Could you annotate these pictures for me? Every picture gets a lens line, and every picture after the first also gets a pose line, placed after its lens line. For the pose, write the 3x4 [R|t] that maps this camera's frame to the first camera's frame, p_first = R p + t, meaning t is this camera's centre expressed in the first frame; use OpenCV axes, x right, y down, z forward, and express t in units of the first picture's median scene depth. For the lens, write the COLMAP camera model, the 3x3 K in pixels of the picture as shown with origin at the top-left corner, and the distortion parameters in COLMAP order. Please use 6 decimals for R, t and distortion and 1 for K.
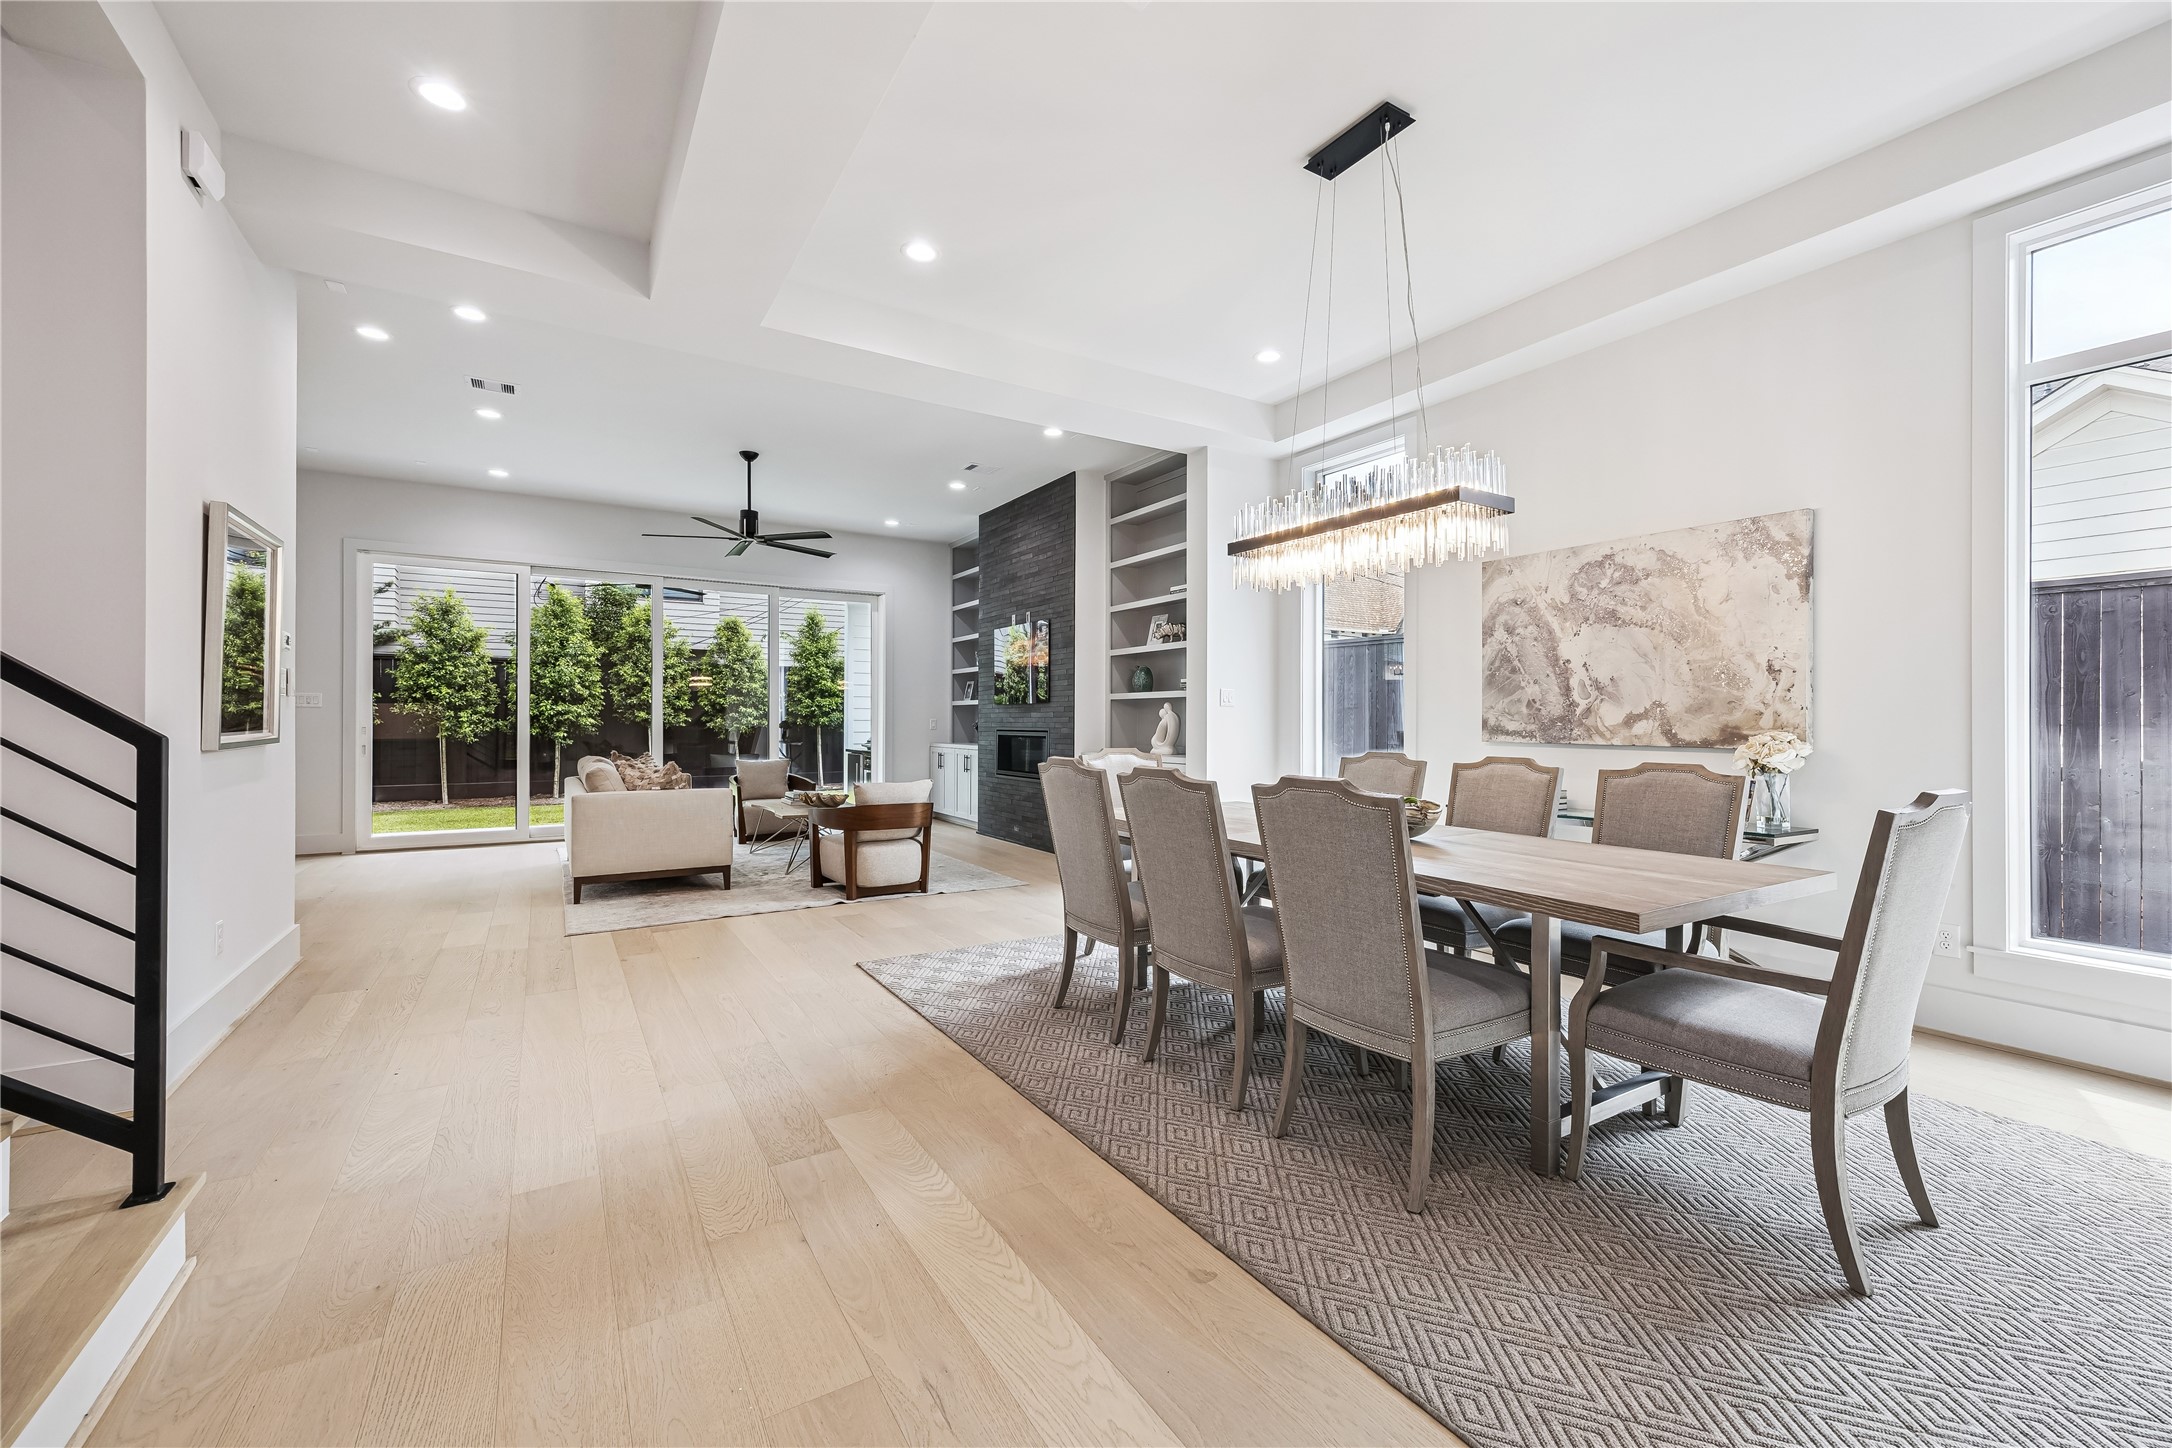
lens RADIAL K [[882.4, 0, 1085.1], [0, 882.4, 719.1], [0, 0, 1]] dist [0.019725, -0.000049]
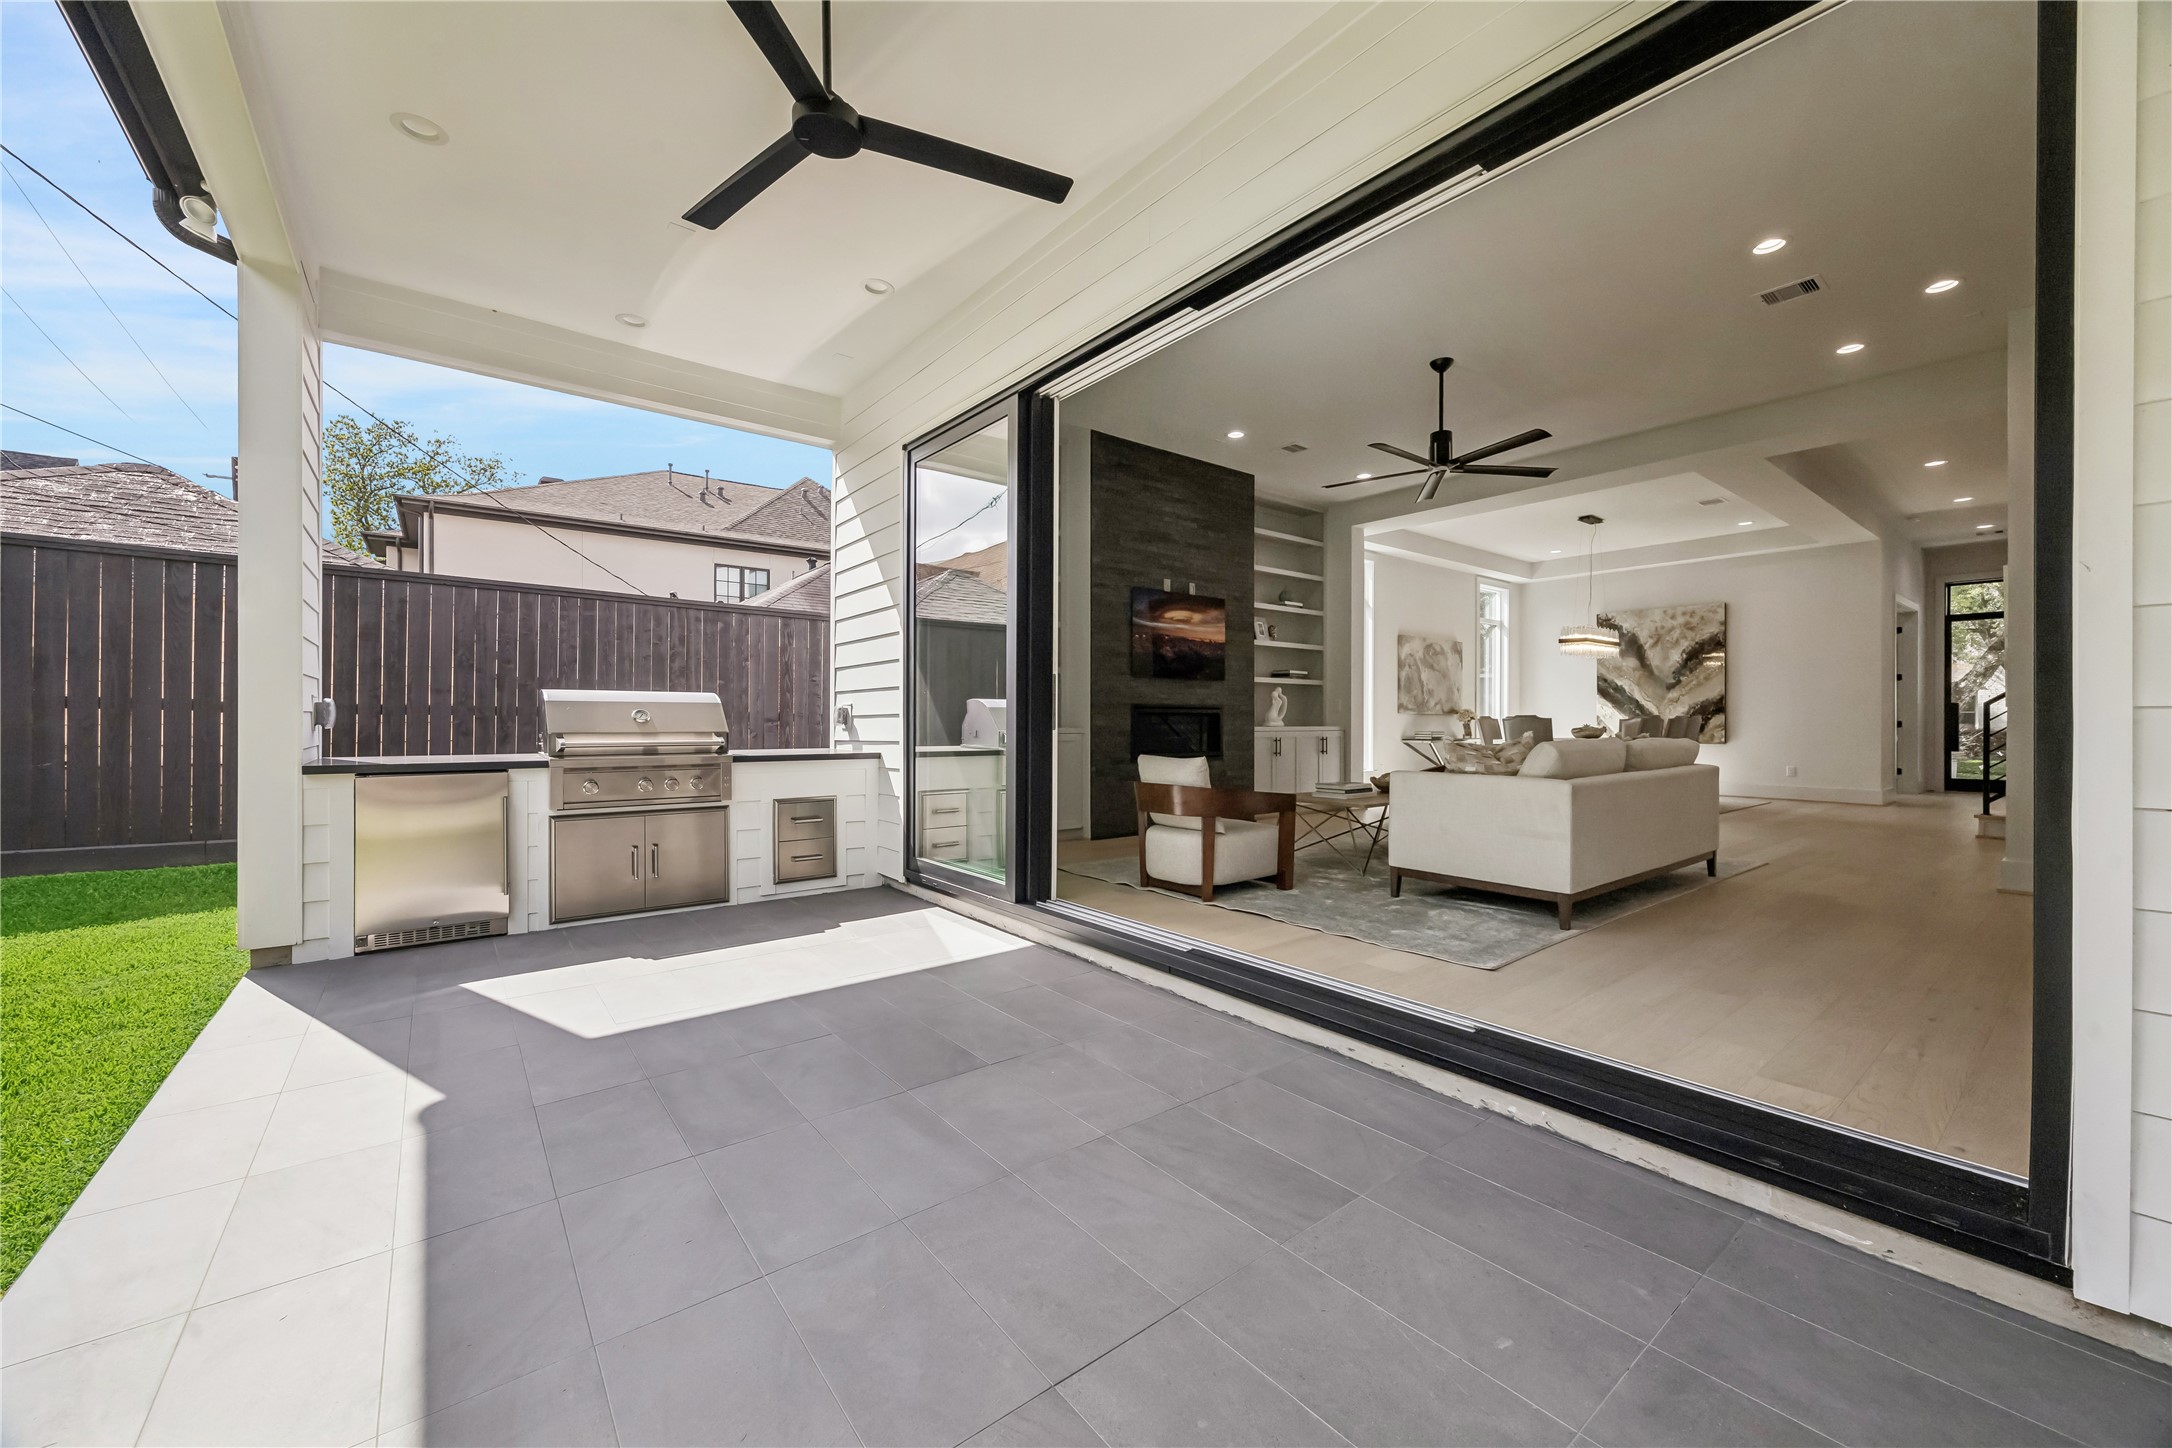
lens RADIAL K [[831.1, 0, 1107.4], [0, 831.1, 725.2], [0, 0, 1]] dist [-0.000405, -0.000068]
pose [[-0.123561, -0.010851, 0.992278, -0.559903], [-0.006234, 0.999929, 0.010158, 0.013898], [-0.992317, -0.004931, -0.123619, 0.709842]]
